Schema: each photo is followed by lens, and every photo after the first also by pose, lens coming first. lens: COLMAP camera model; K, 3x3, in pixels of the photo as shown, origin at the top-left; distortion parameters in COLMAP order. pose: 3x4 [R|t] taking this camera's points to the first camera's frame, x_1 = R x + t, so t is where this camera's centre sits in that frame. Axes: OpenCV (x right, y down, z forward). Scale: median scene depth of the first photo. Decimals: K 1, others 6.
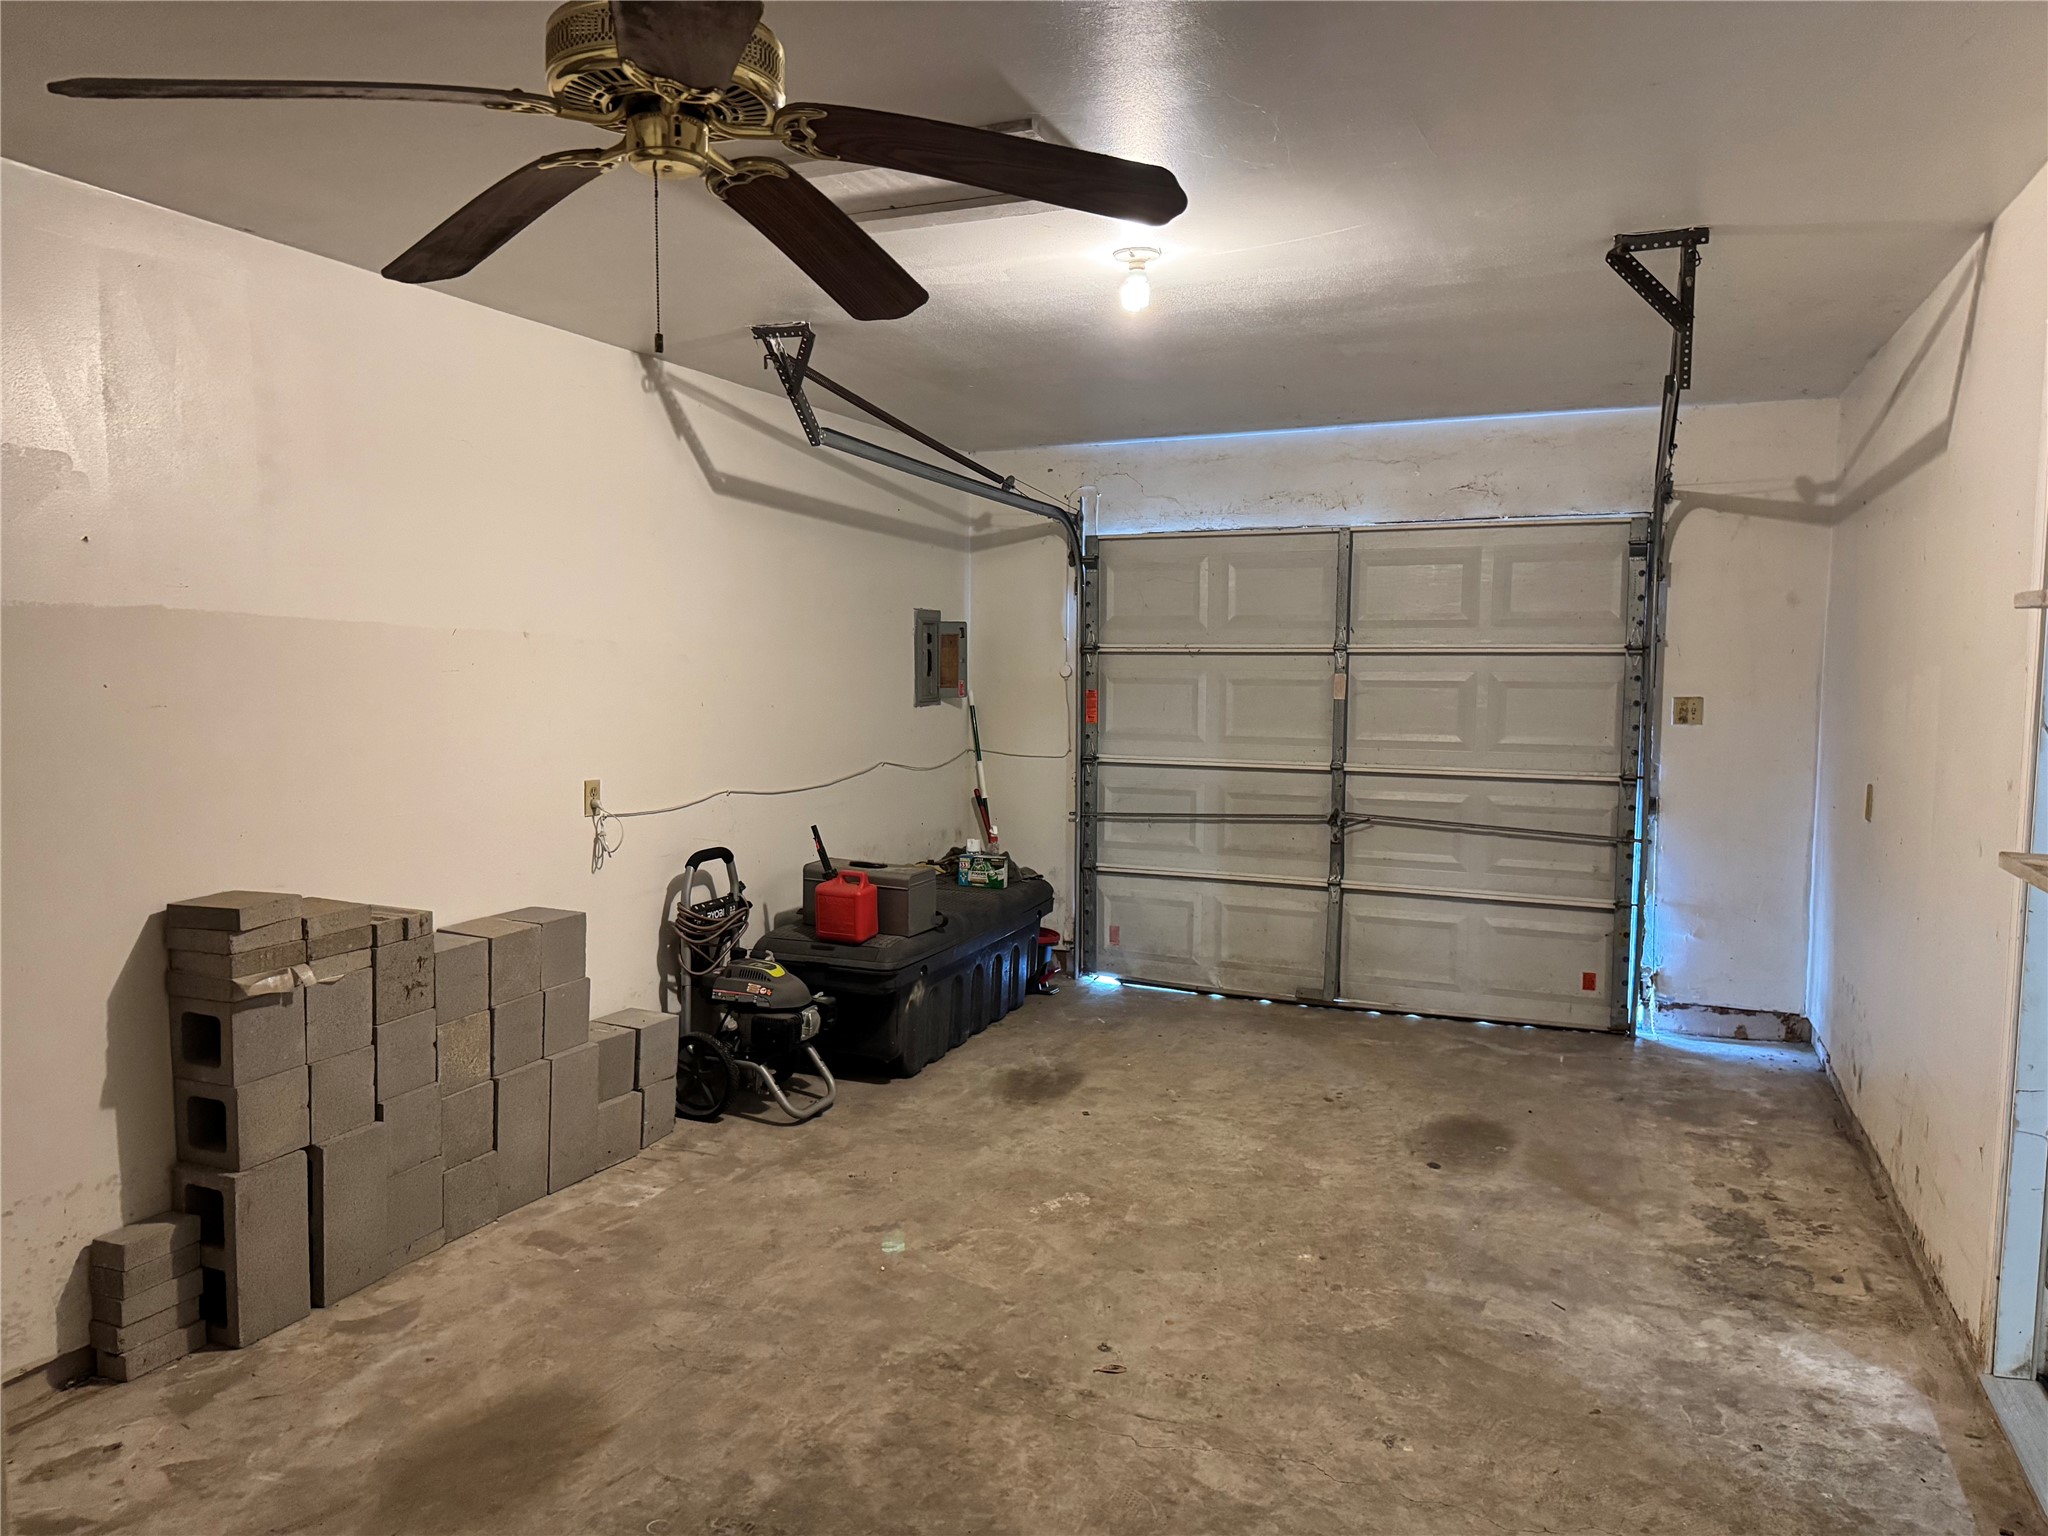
lens RADIAL K [[1460.1, 0, 1021.4], [0, 1460.1, 772.8], [0, 0, 1]] dist [0.081970, -0.097158]
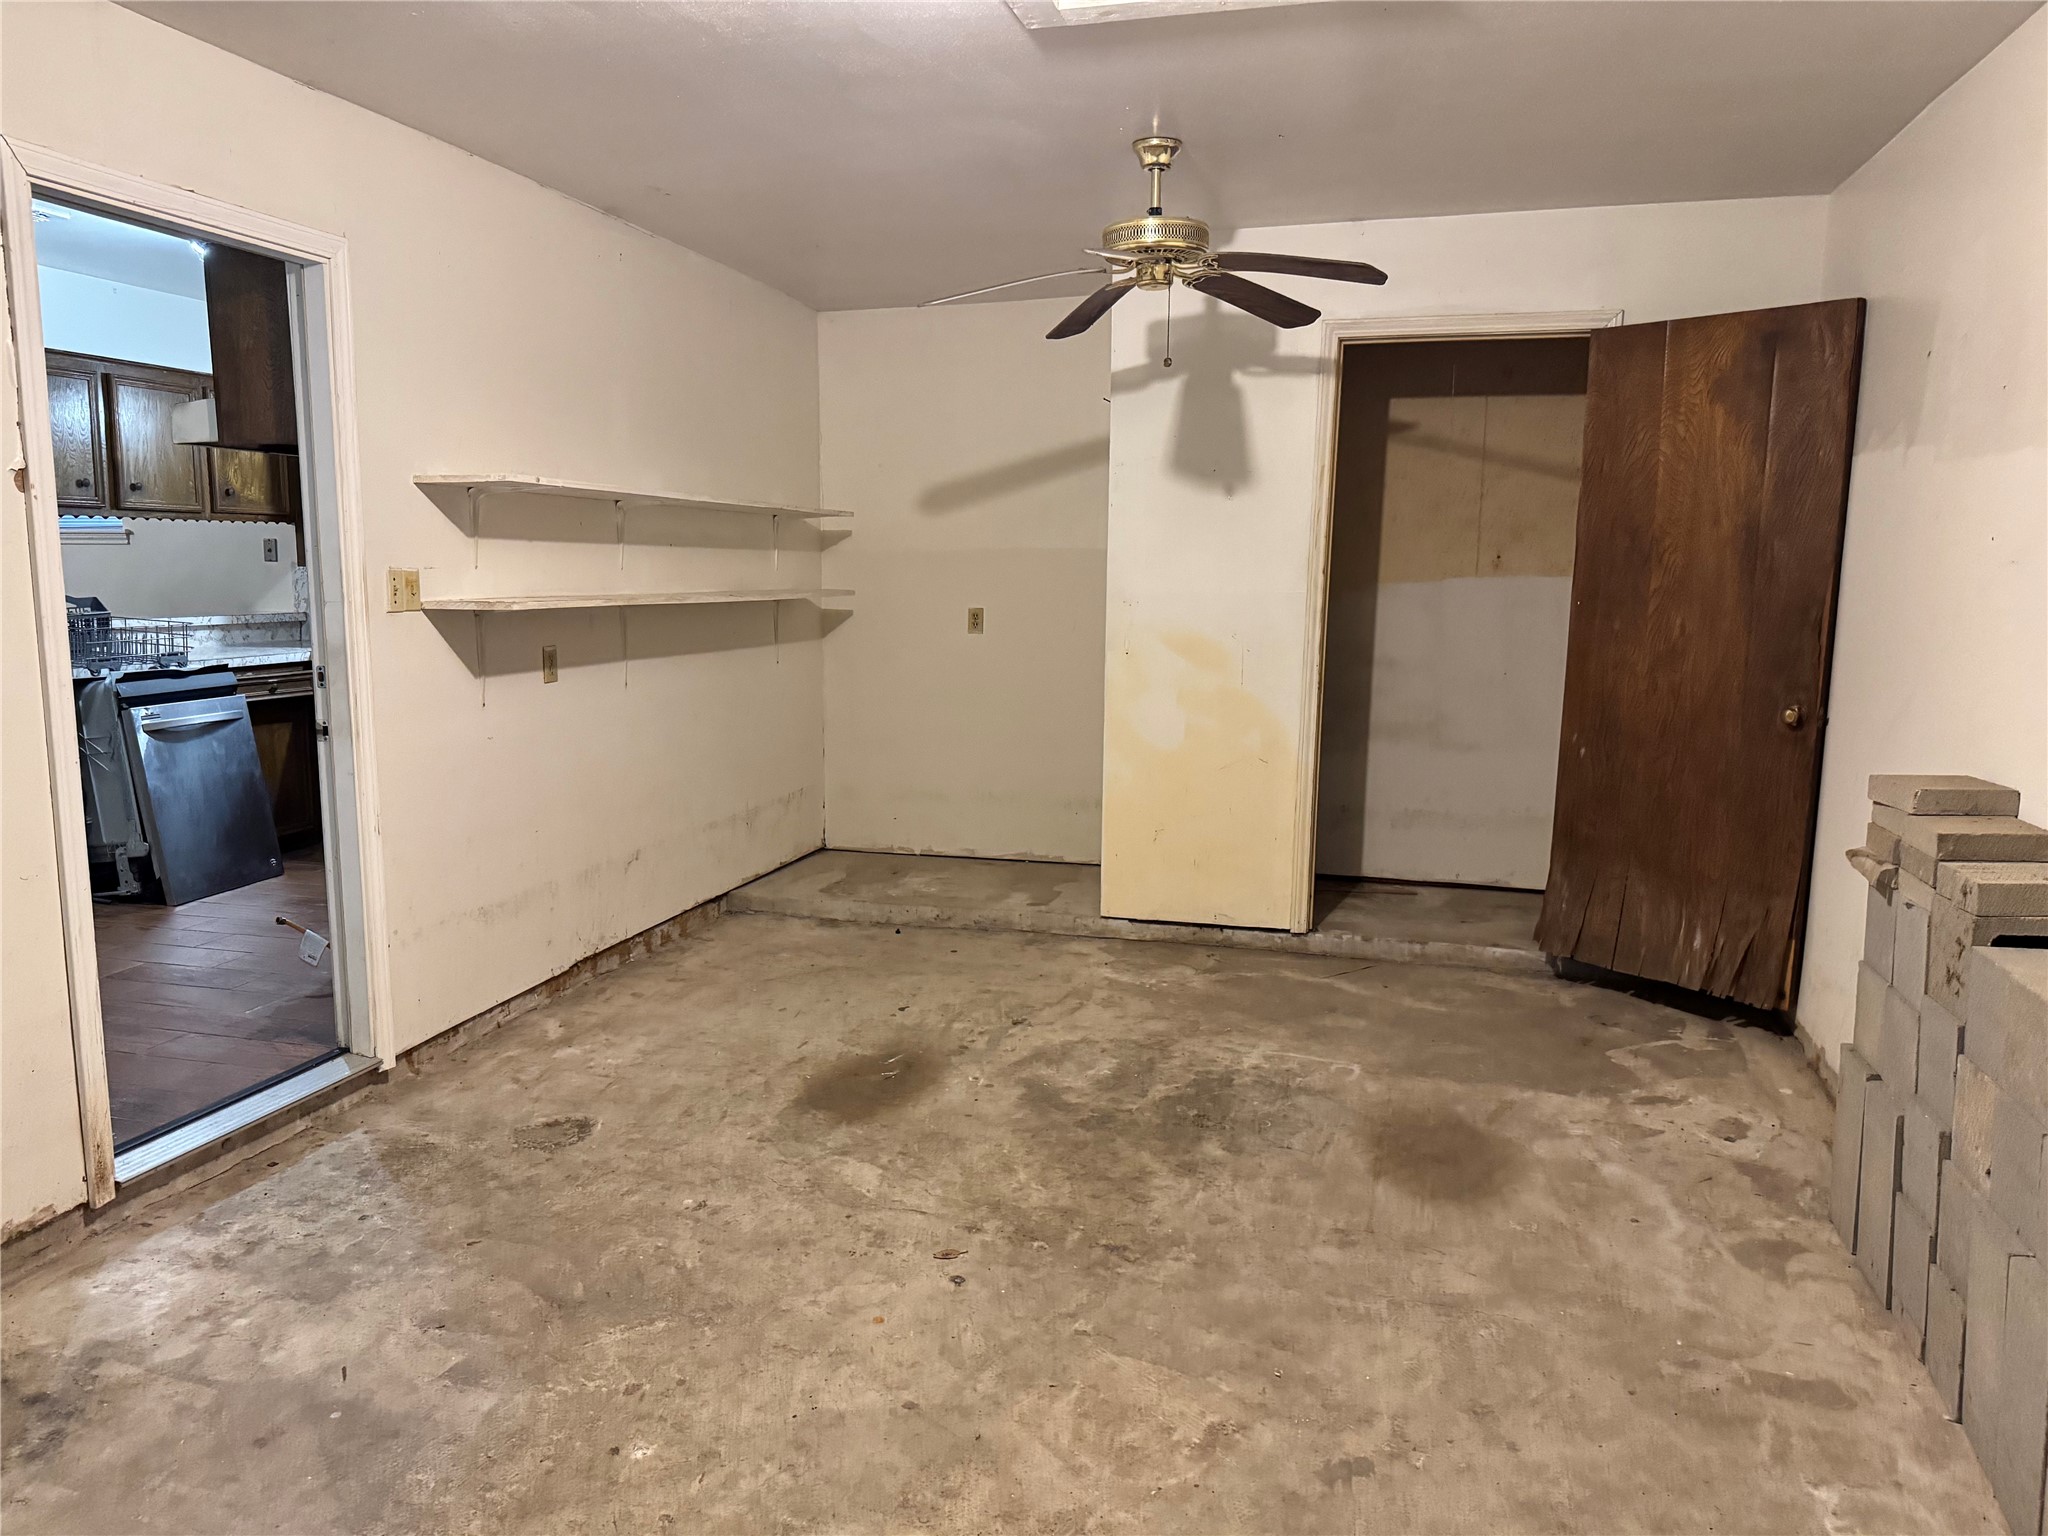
lens RADIAL K [[1460.1, 0, 1021.4], [0, 1460.1, 772.8], [0, 0, 1]] dist [0.081970, -0.097158]
pose [[-0.992973, 0.008716, -0.118022, 0.122286], [-0.018222, 0.974132, 0.225245, -0.111433], [0.116933, 0.225812, -0.967127, 1.824107]]
